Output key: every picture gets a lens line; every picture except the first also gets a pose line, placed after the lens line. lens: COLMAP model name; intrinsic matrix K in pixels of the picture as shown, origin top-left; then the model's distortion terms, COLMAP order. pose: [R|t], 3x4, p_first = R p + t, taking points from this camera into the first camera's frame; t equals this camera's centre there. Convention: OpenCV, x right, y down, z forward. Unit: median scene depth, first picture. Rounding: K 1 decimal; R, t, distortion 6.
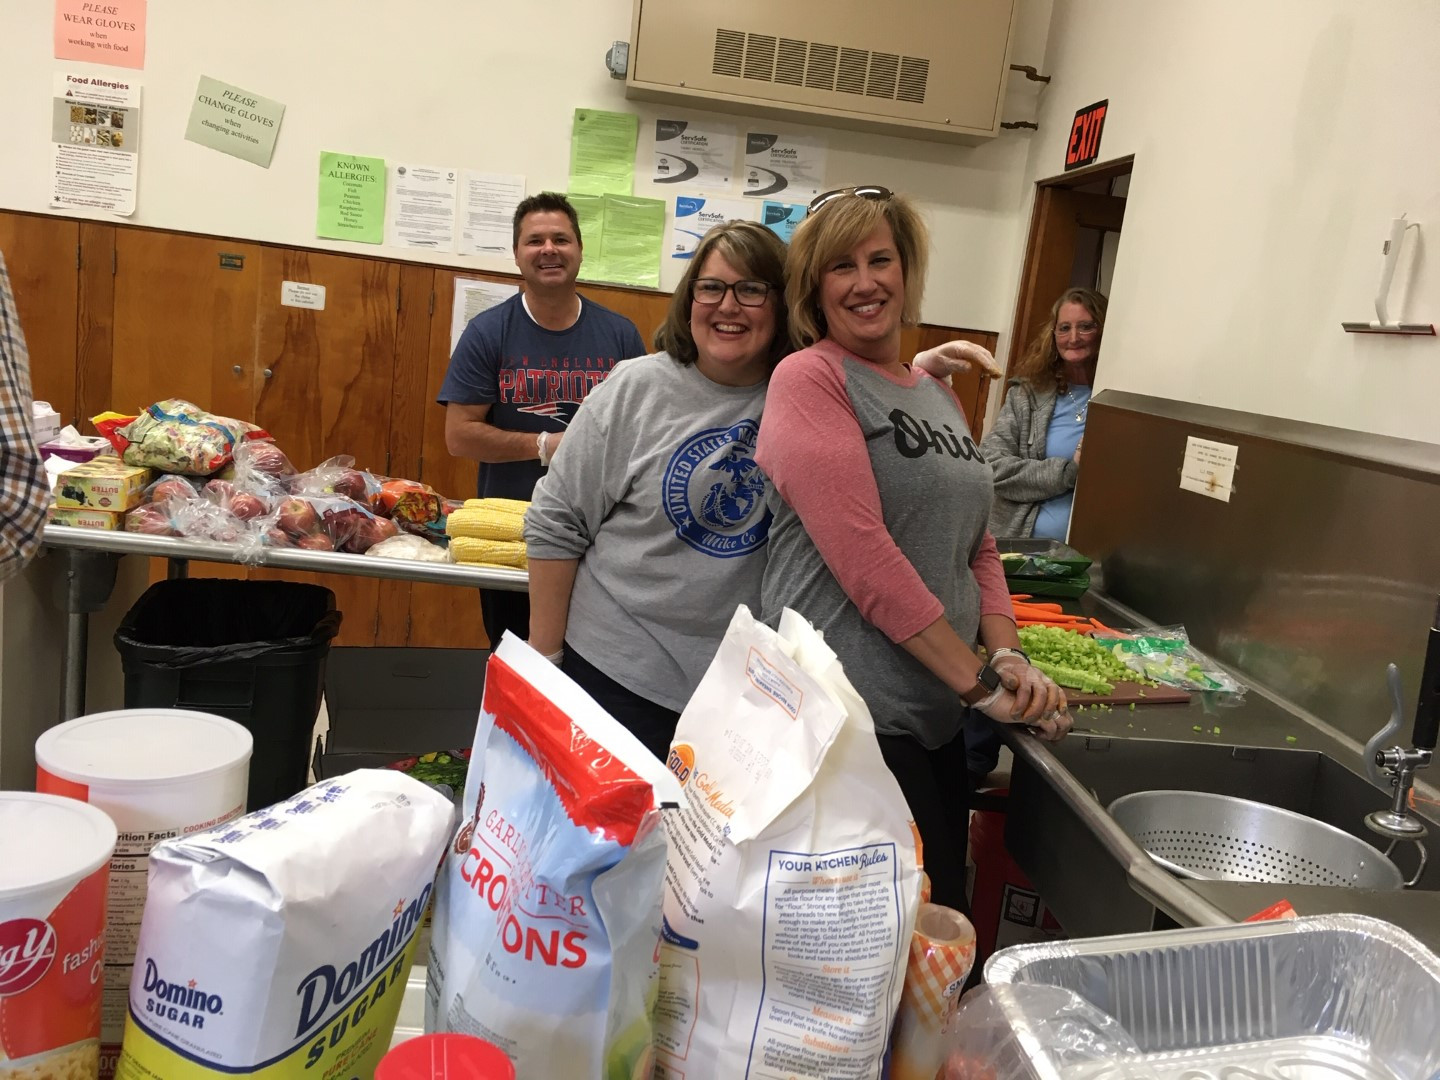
lens RADIAL K [[1204.8, 0, 720.0], [0, 1204.8, 540.0], [0, 0, 1]] dist [0.092692, -0.122539]
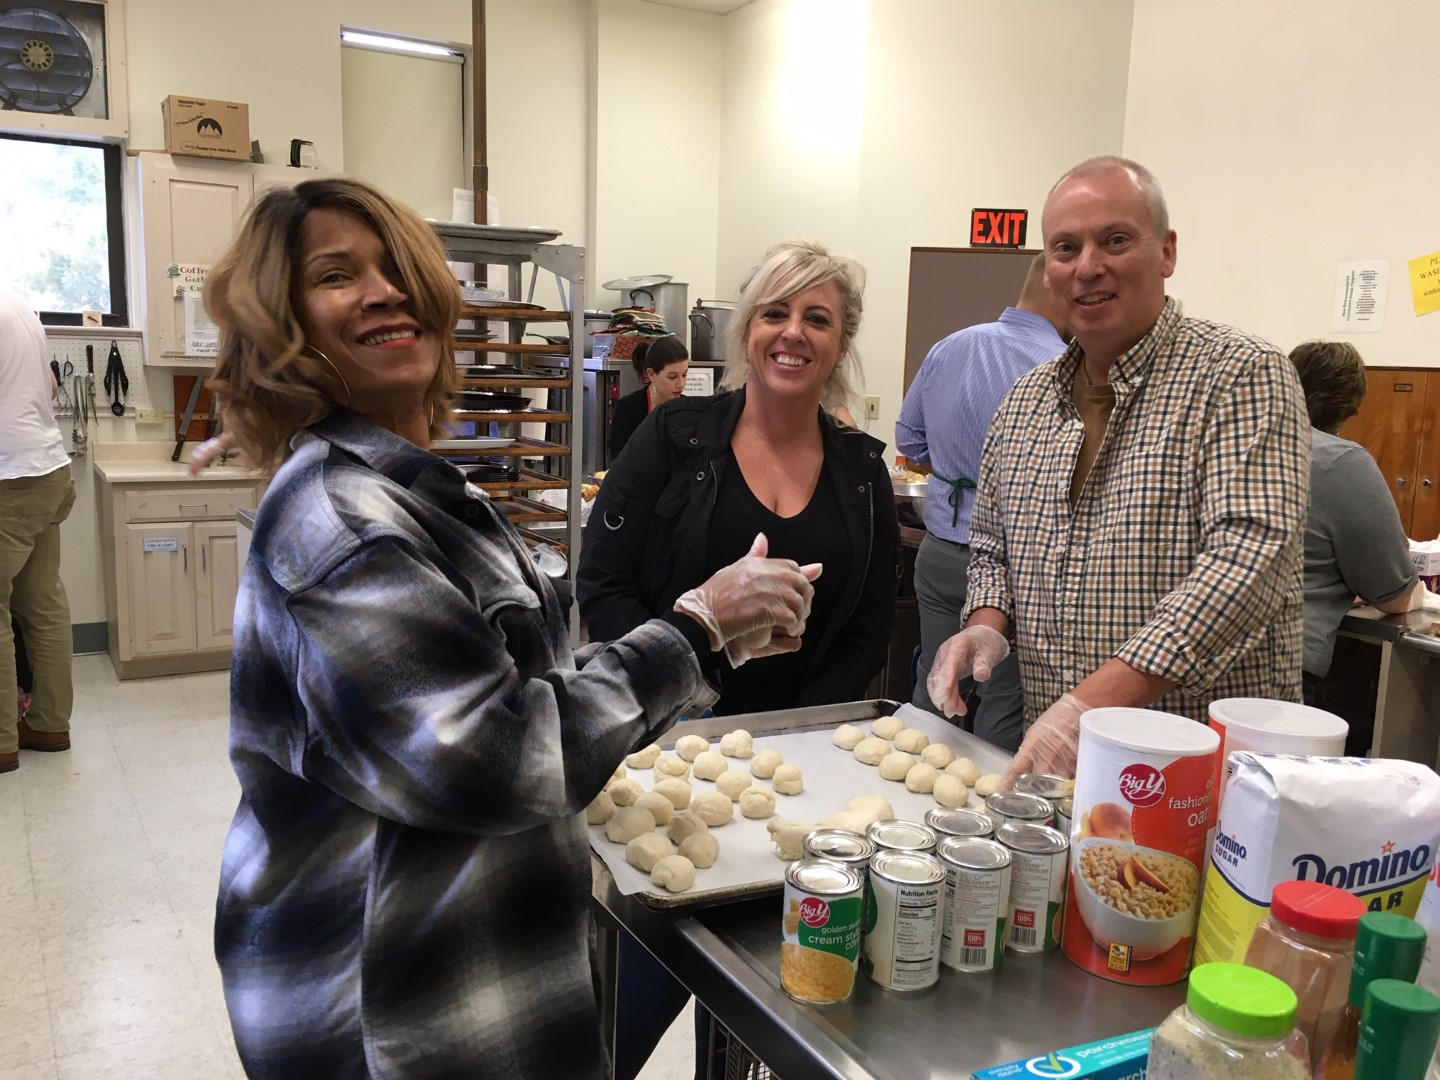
lens RADIAL K [[1204.8, 0, 720.0], [0, 1204.8, 540.0], [0, 0, 1]] dist [0.092692, -0.122539]
pose [[0.483218, 0.063159, -0.873219, 0.454837], [-0.130678, 0.991425, -0.000606, 0.040802], [0.865692, 0.114404, 0.487328, -0.312763]]
